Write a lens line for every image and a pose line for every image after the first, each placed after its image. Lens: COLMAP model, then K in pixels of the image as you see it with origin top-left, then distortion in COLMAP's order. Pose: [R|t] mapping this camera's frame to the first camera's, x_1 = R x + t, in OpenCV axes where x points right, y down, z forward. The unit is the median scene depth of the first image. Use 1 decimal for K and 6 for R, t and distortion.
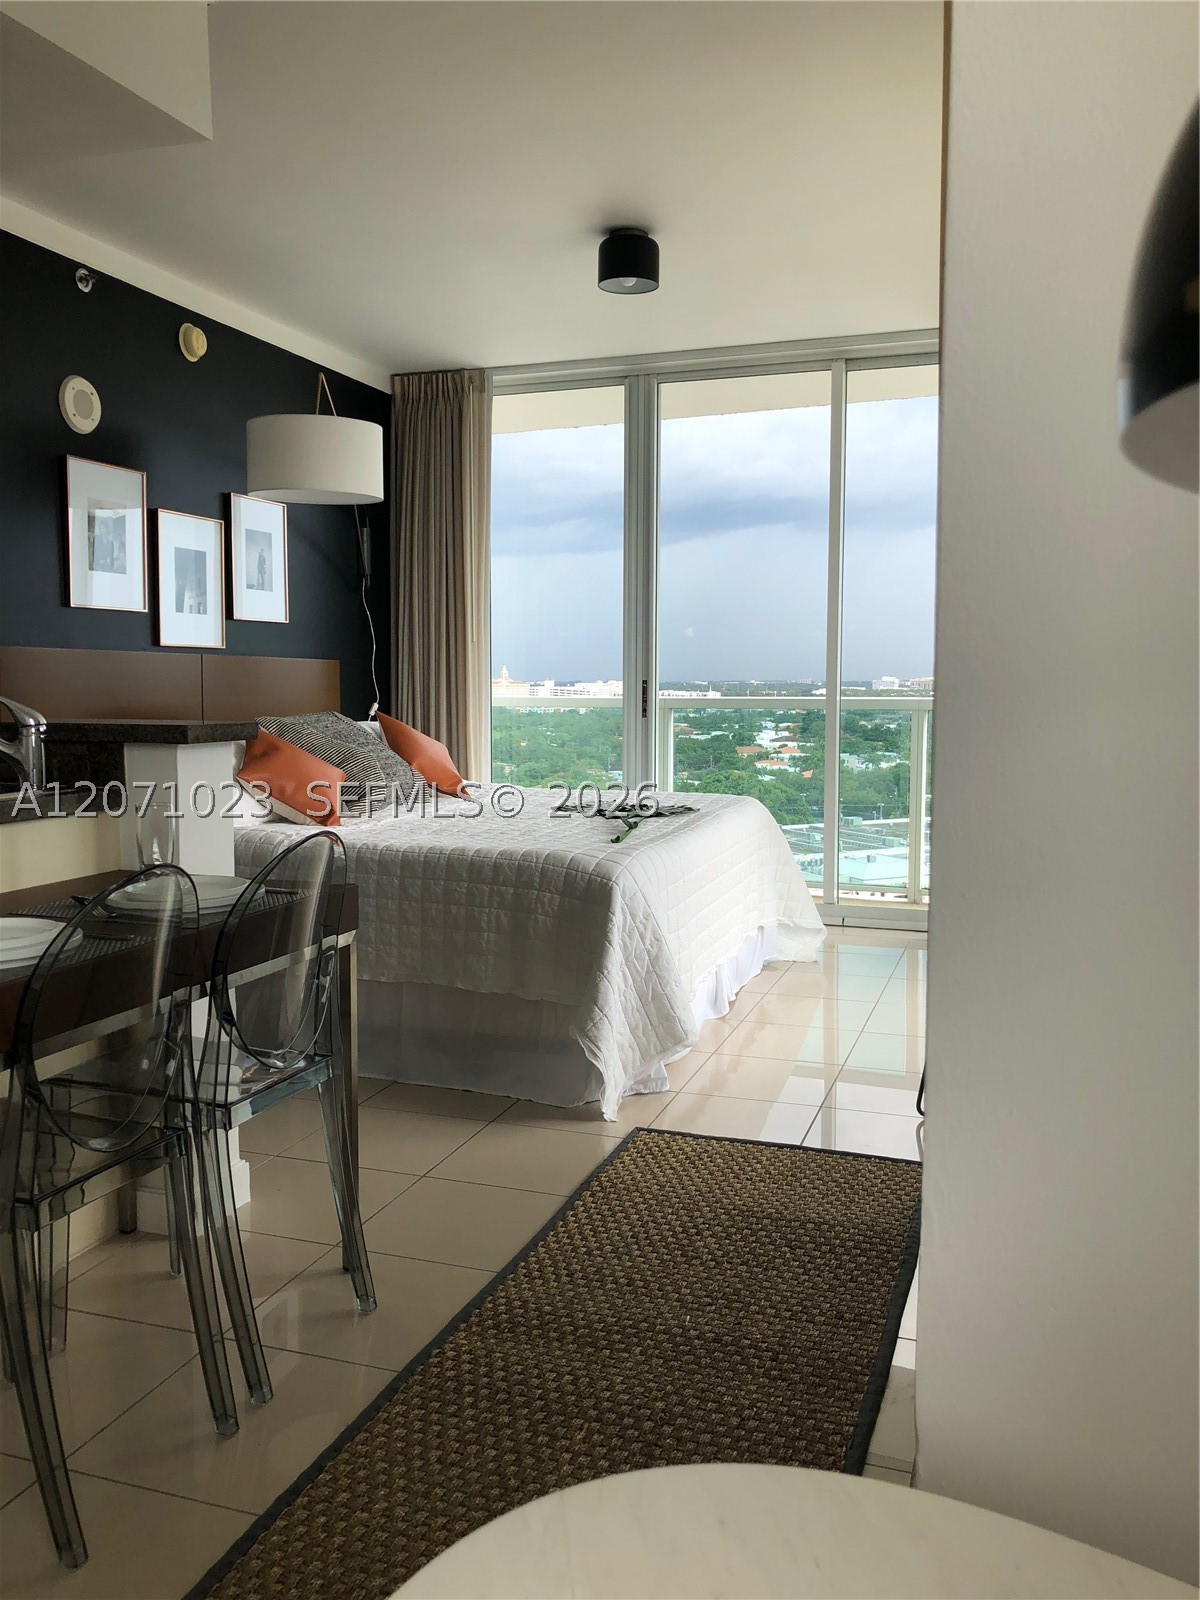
lens RADIAL K [[1297.2, 0, 600.0], [0, 1297.2, 800.0], [0, 0, 1]] dist [0.123594, -0.353878]
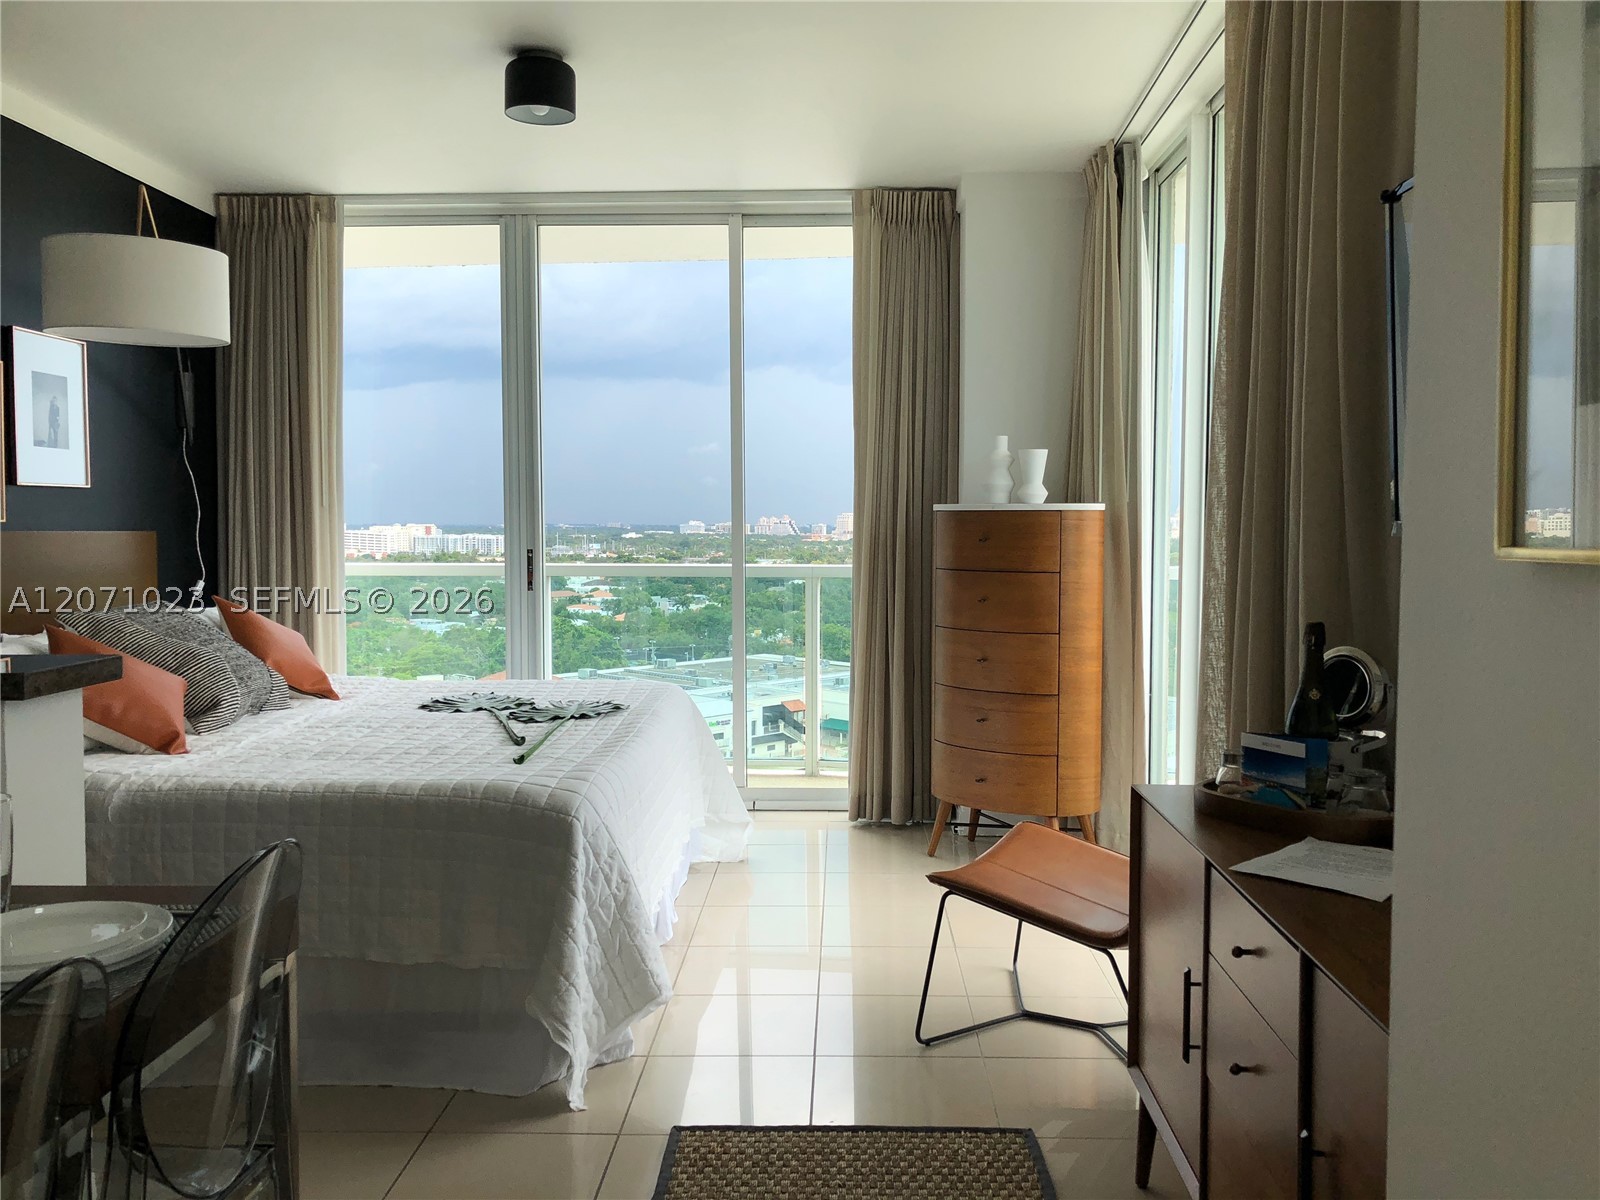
lens RADIAL K [[1310.7, 0, 817.2], [0, 1310.7, 591.3], [0, 0, 1]] dist [0.012800, 0.000769]
pose [[0.953135, -0.018667, 0.301968, -0.078948], [0.030833, 0.998891, -0.035573, -0.039965], [-0.300969, 0.043216, 0.952654, 0.129765]]
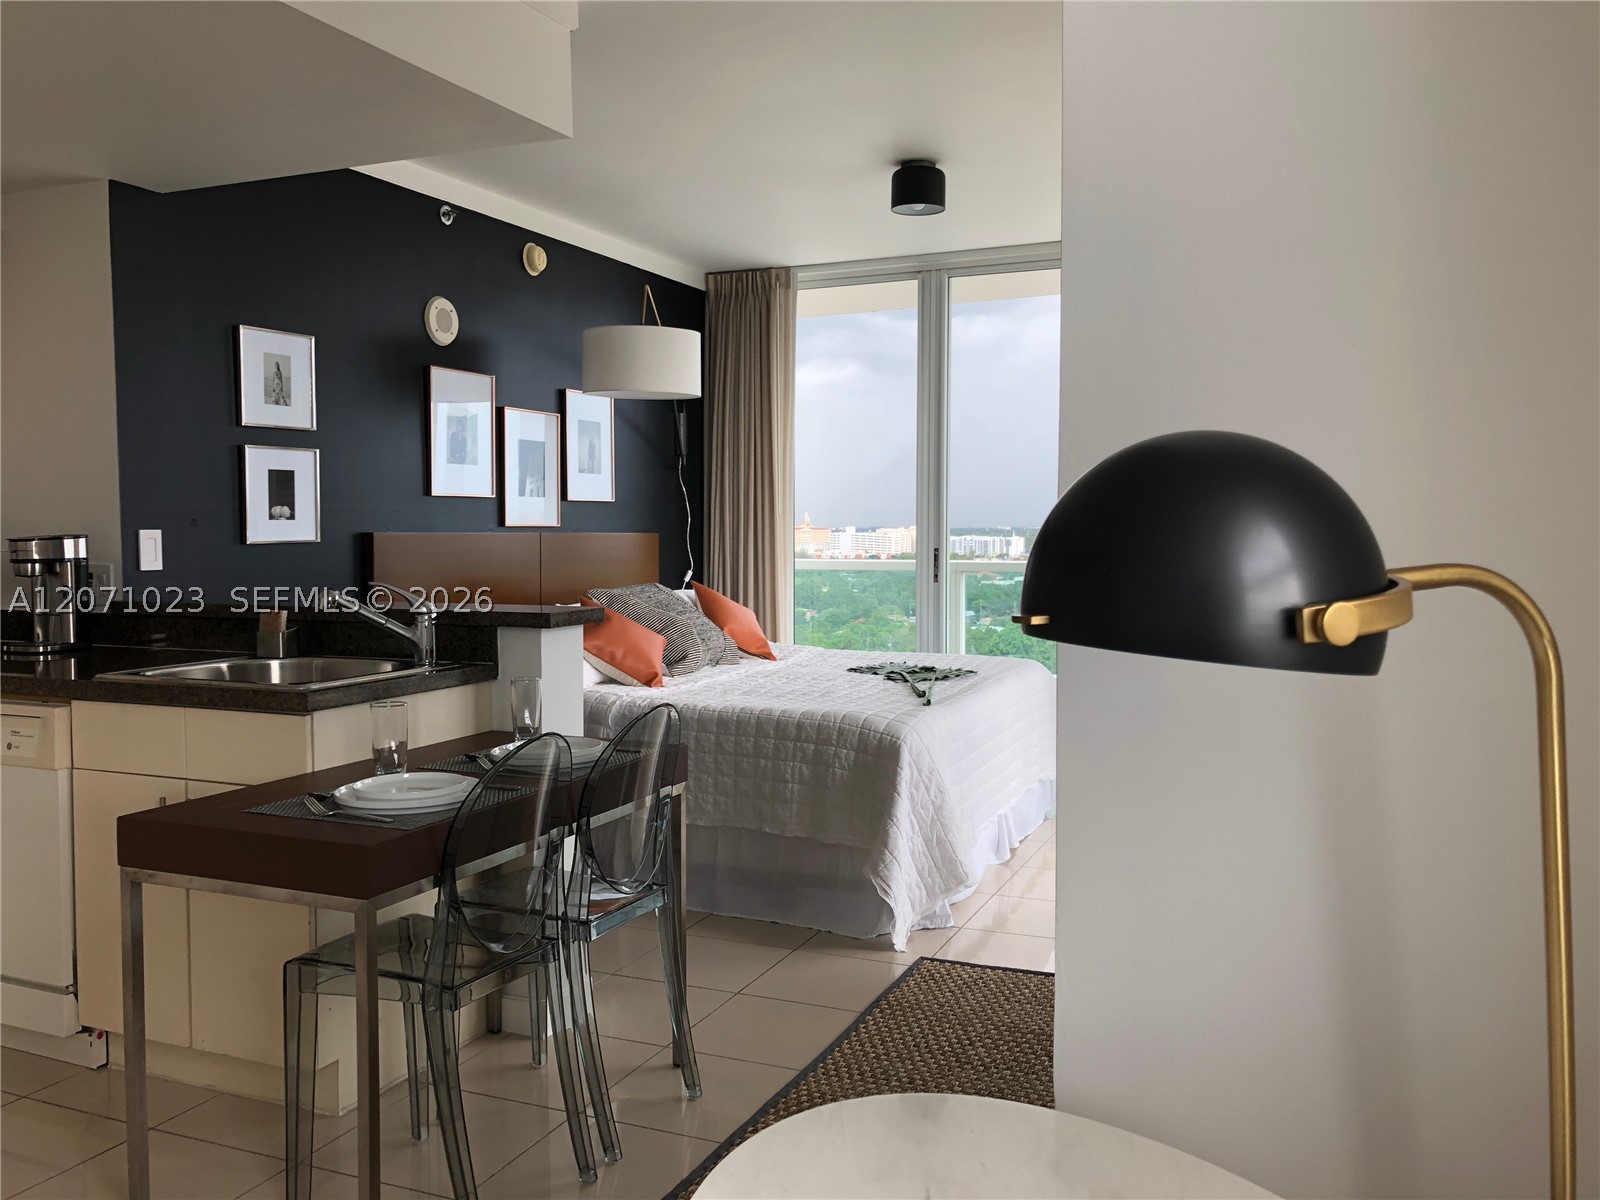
lens RADIAL K [[1297.2, 0, 808.9], [0, 1297.2, 605.1], [0, 0, 1]] dist [0.123594, -0.353878]
pose [[0.997471, 0.000203, -0.071078, 0.008984], [-0.002443, 0.999503, -0.031423, -0.017128], [0.071036, 0.031518, 0.996976, -0.129655]]
